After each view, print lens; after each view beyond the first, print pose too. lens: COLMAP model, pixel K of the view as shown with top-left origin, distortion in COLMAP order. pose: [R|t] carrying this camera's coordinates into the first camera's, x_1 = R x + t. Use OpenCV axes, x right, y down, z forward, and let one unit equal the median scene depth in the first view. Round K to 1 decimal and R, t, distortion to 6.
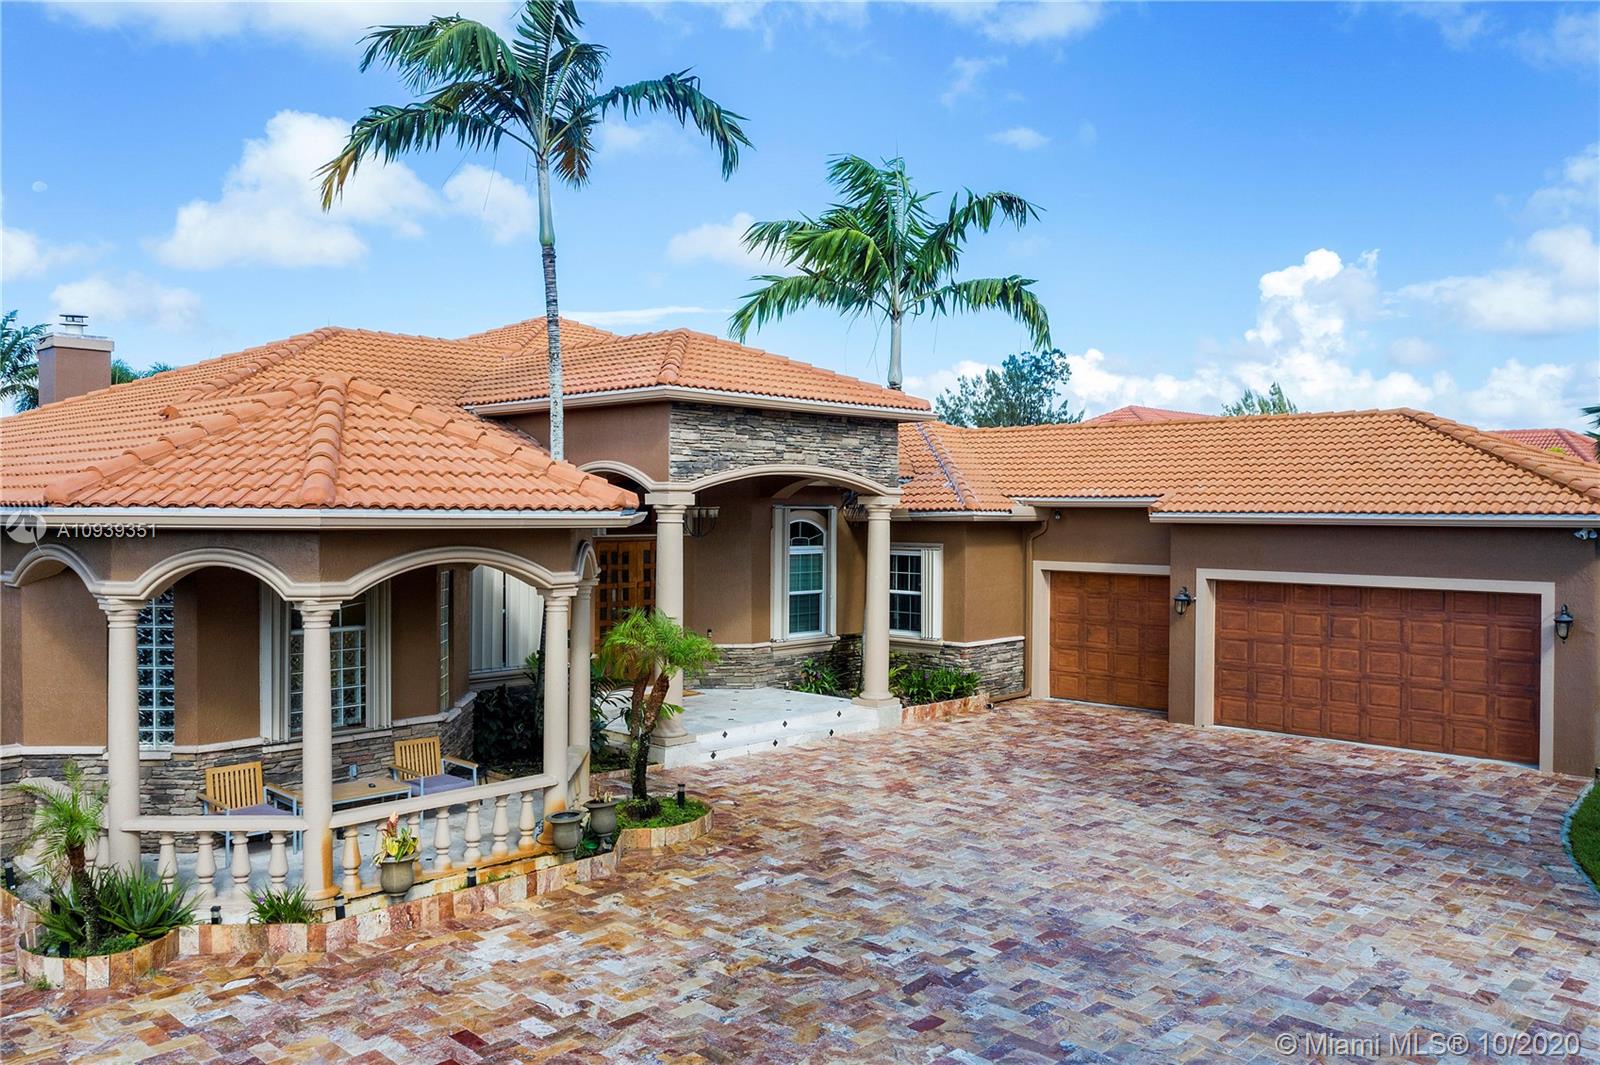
lens RADIAL K [[1279.4, 0, 816.8], [0, 1279.4, 532.9], [0, 0, 1]] dist [-0.015535, 0.015812]
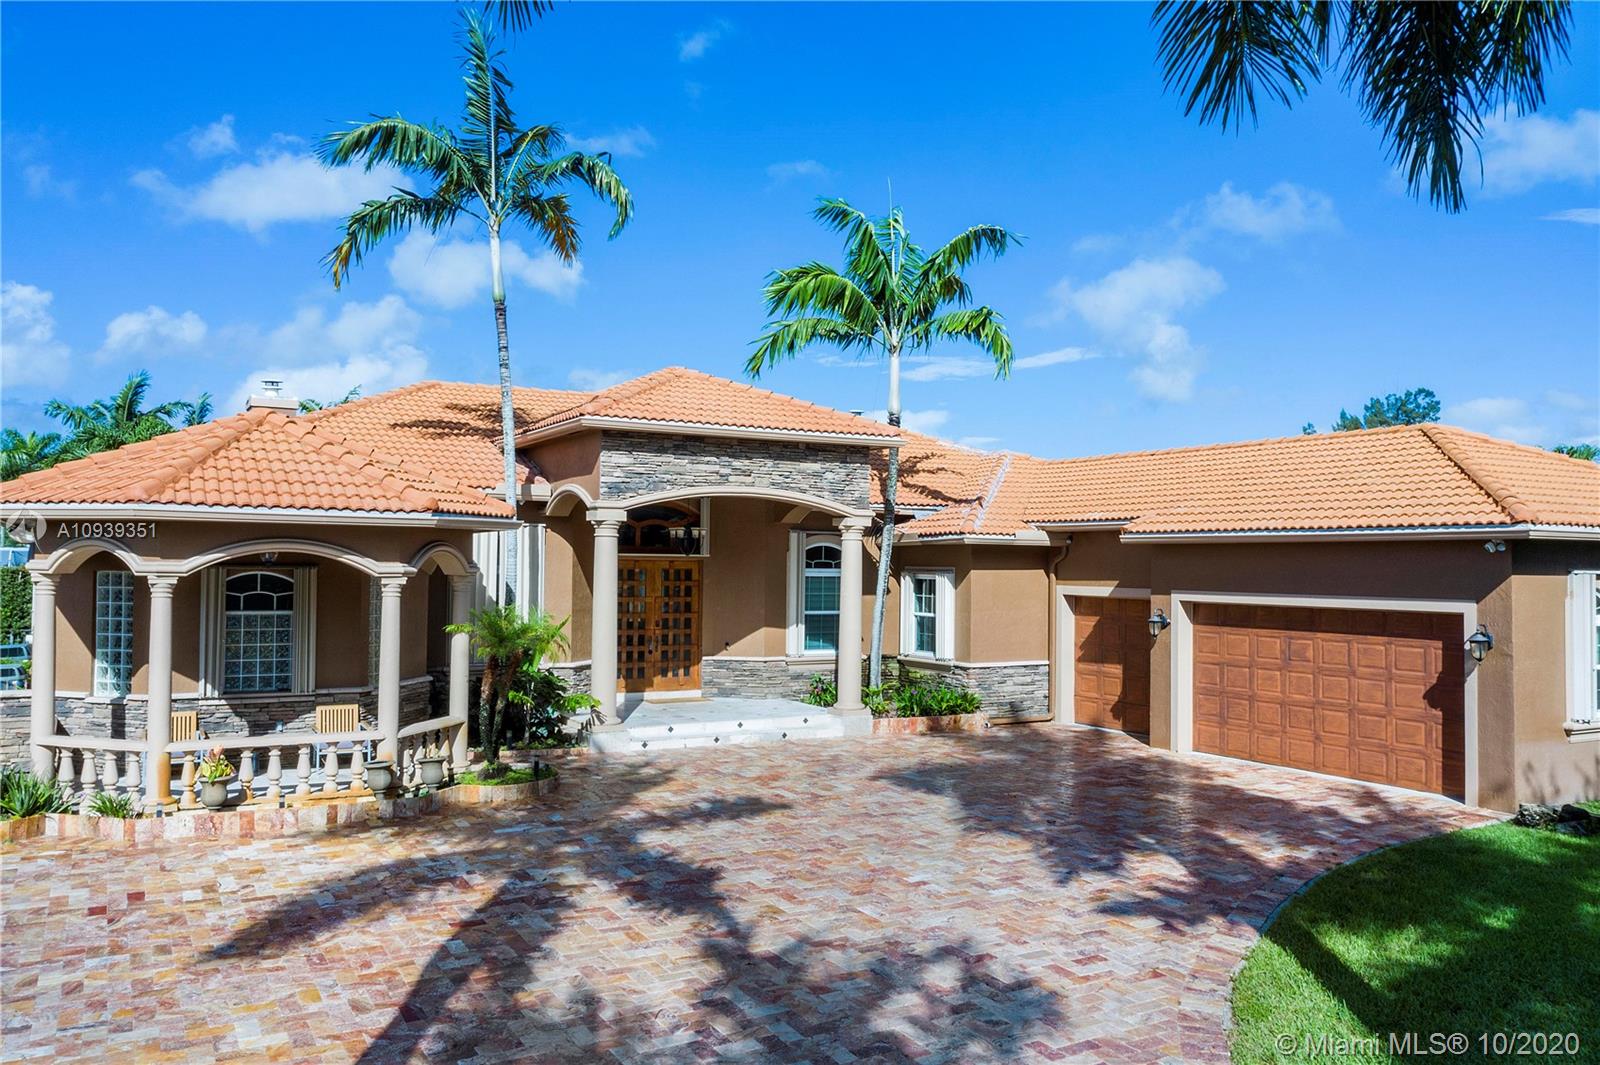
lens RADIAL K [[1279.4, 0, 810.2], [0, 1279.4, 523.1], [0, 0, 1]] dist [-0.015535, 0.015812]
pose [[0.952613, -0.004592, -0.304151, 0.372236], [-0.011394, 0.998646, -0.050763, 0.032786], [0.303972, 0.051823, 0.951270, -0.029658]]
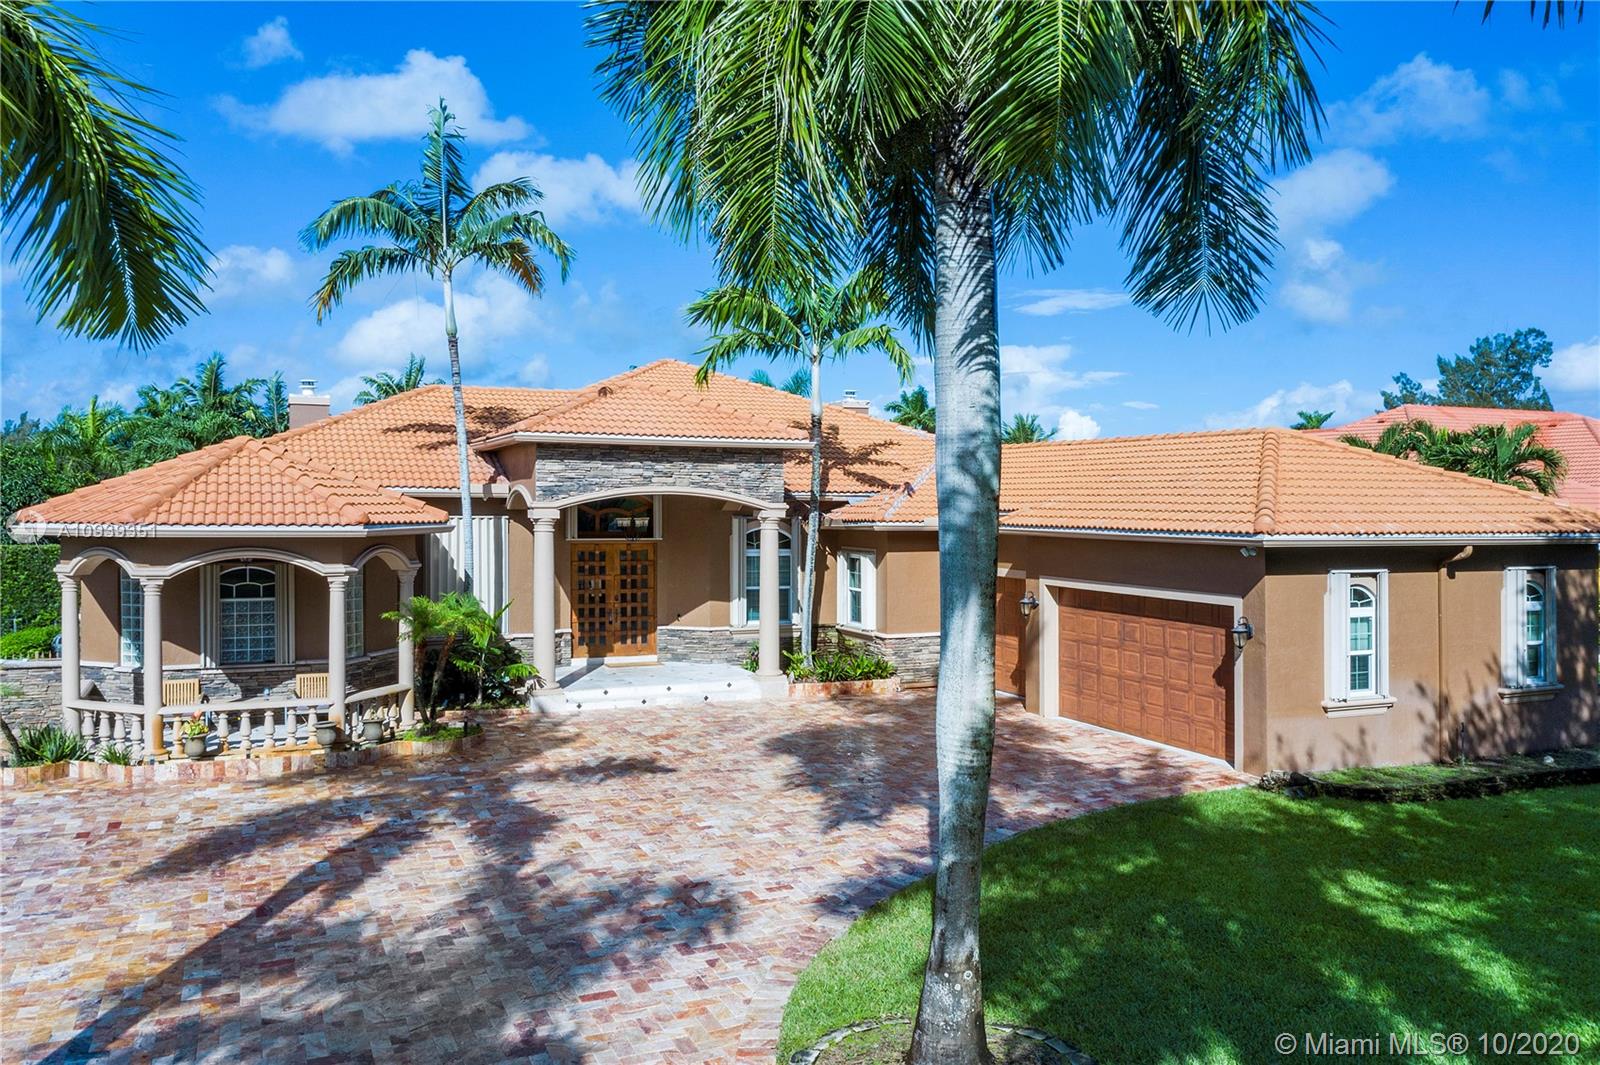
lens RADIAL K [[1279.4, 0, 812.7], [0, 1279.4, 519.9], [0, 0, 1]] dist [-0.015535, 0.015812]
pose [[0.921089, 0.007642, -0.389278, 0.617465], [-0.010500, 0.999931, -0.005213, -0.014661], [0.389211, 0.008889, 0.921106, -0.125043]]
